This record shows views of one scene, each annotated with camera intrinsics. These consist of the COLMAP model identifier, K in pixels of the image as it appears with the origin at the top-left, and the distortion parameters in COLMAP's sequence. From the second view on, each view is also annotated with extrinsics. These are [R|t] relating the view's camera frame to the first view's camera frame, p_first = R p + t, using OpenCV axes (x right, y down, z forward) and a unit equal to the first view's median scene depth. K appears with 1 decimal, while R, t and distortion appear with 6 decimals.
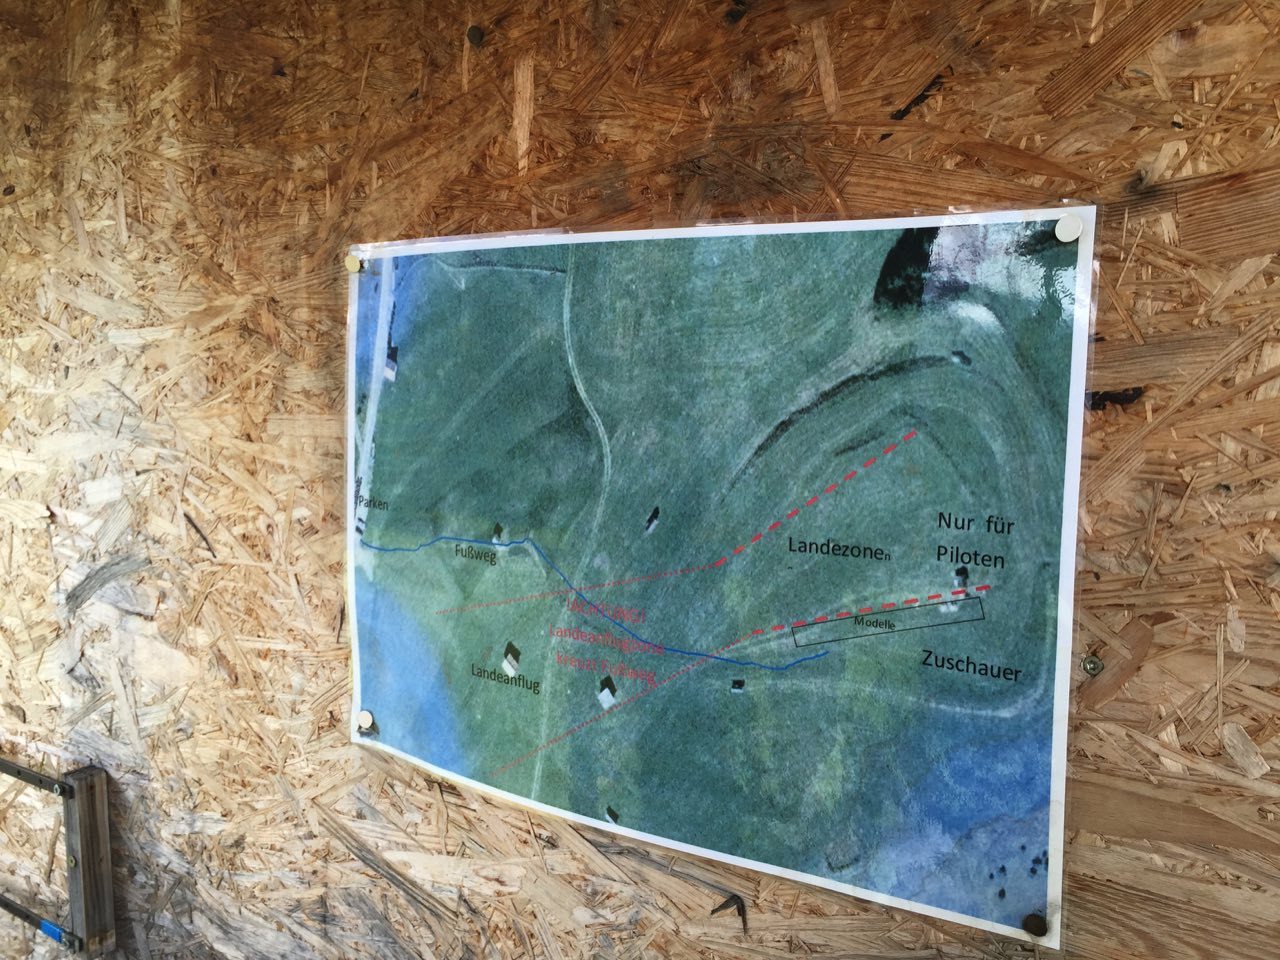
lens RADIAL K [[1110.8, 0, 638.4], [0, 1110.8, 482.2], [0, 0, 1]] dist [0.065719, -0.074786]
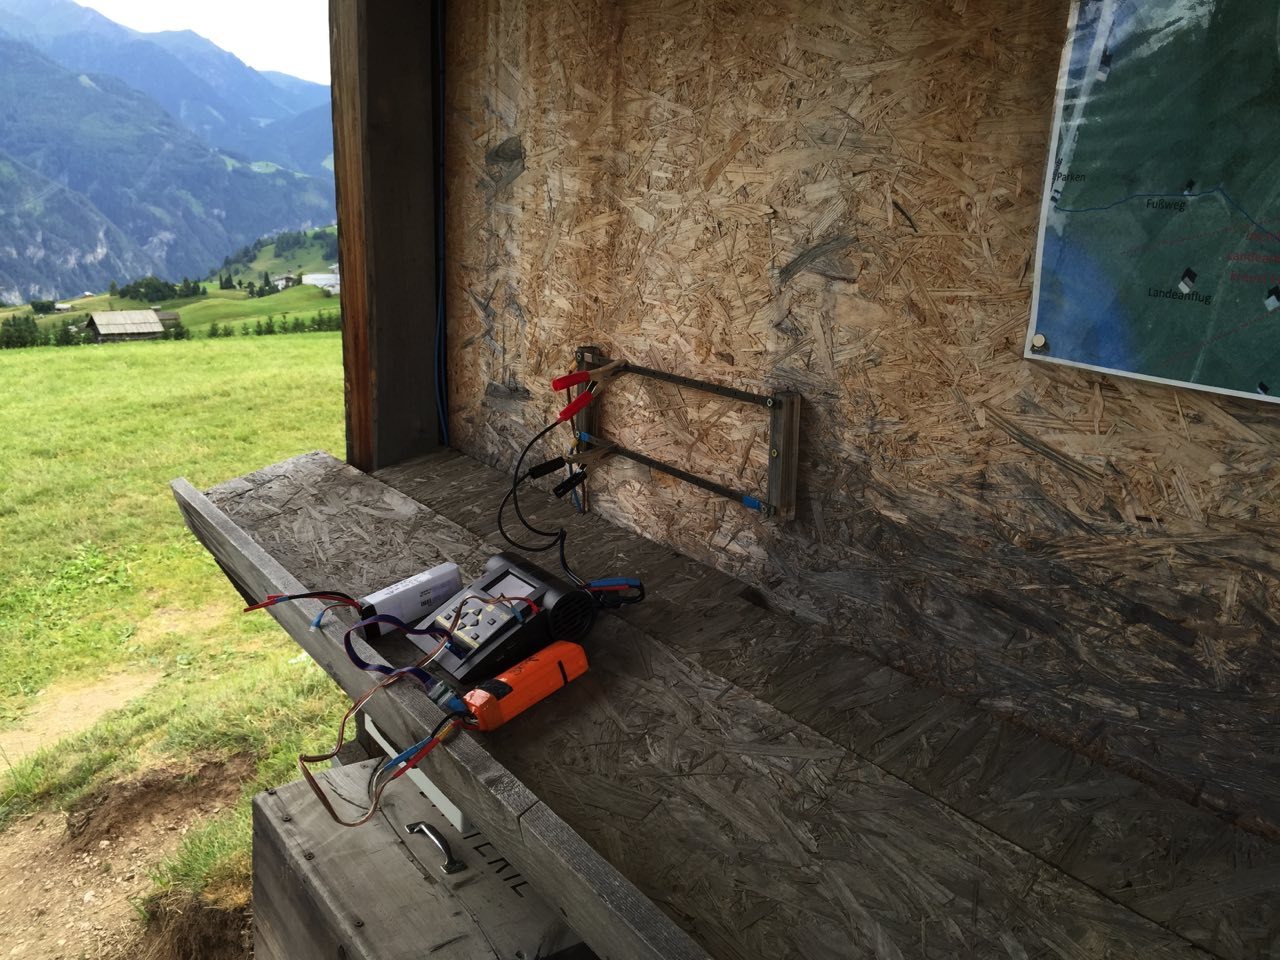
lens RADIAL K [[1110.8, 0, 642.7], [0, 1110.8, 474.8], [0, 0, 1]] dist [0.065719, -0.074786]
pose [[0.936640, 0.112271, -0.331815, -0.208313], [-0.070337, 0.988233, 0.135828, 0.206294], [0.343160, -0.103883, 0.933515, -0.453796]]
